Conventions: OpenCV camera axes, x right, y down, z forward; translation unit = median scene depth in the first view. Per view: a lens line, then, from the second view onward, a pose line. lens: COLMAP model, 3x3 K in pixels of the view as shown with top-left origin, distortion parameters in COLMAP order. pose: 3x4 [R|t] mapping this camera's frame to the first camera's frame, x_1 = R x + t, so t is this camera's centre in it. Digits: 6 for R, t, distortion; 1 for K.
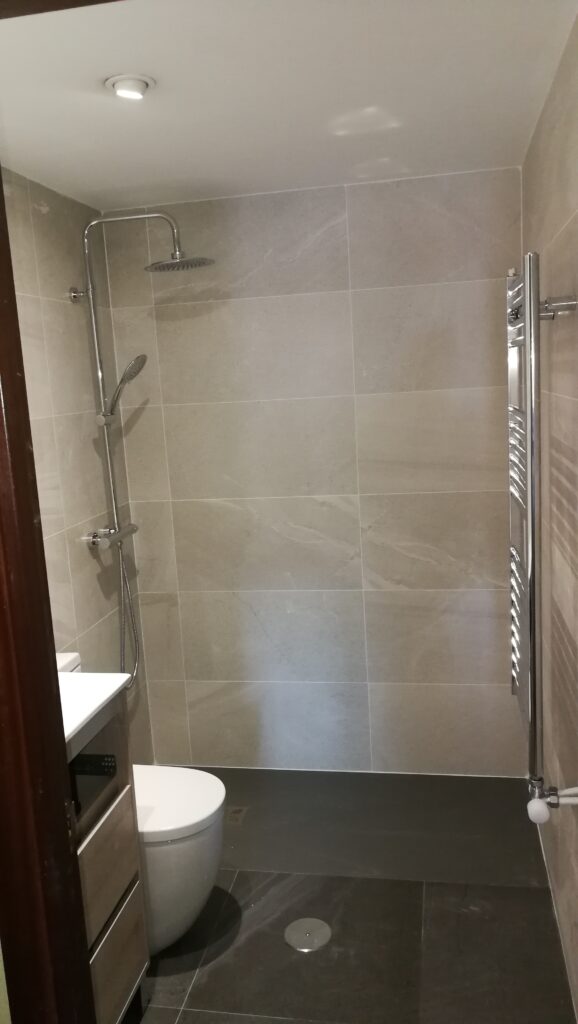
lens RADIAL K [[822.3, 0, 292.1], [0, 822.3, 517.1], [0, 0, 1]] dist [0.008648, -0.013150]
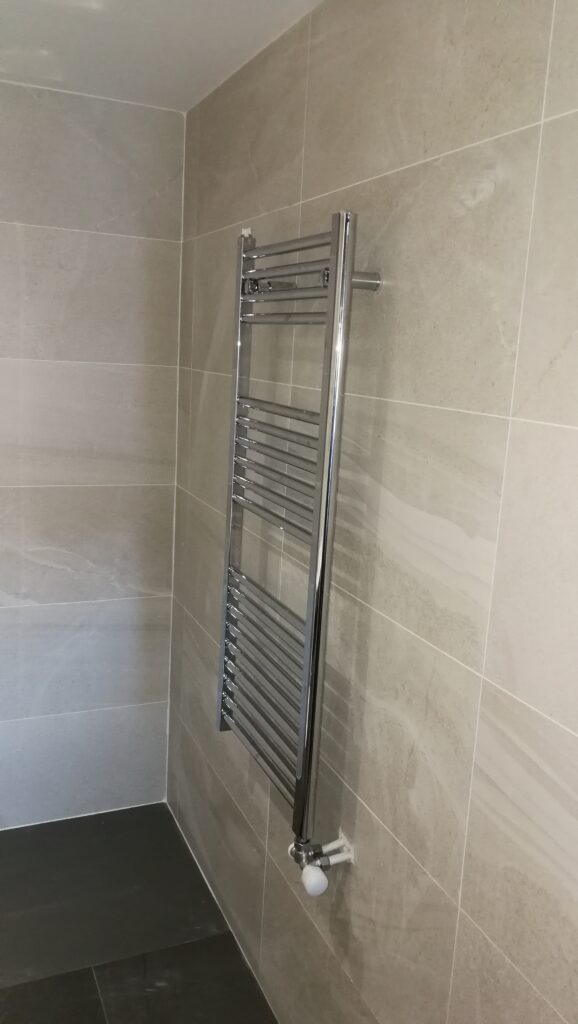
lens RADIAL K [[822.3, 0, 292.1], [0, 822.3, 517.1], [0, 0, 1]] dist [0.008648, -0.013150]
pose [[0.822254, -0.010178, 0.569029, -0.114674], [-0.007725, 0.999548, 0.029041, -0.023861], [-0.569068, -0.028275, 0.821804, 0.191292]]
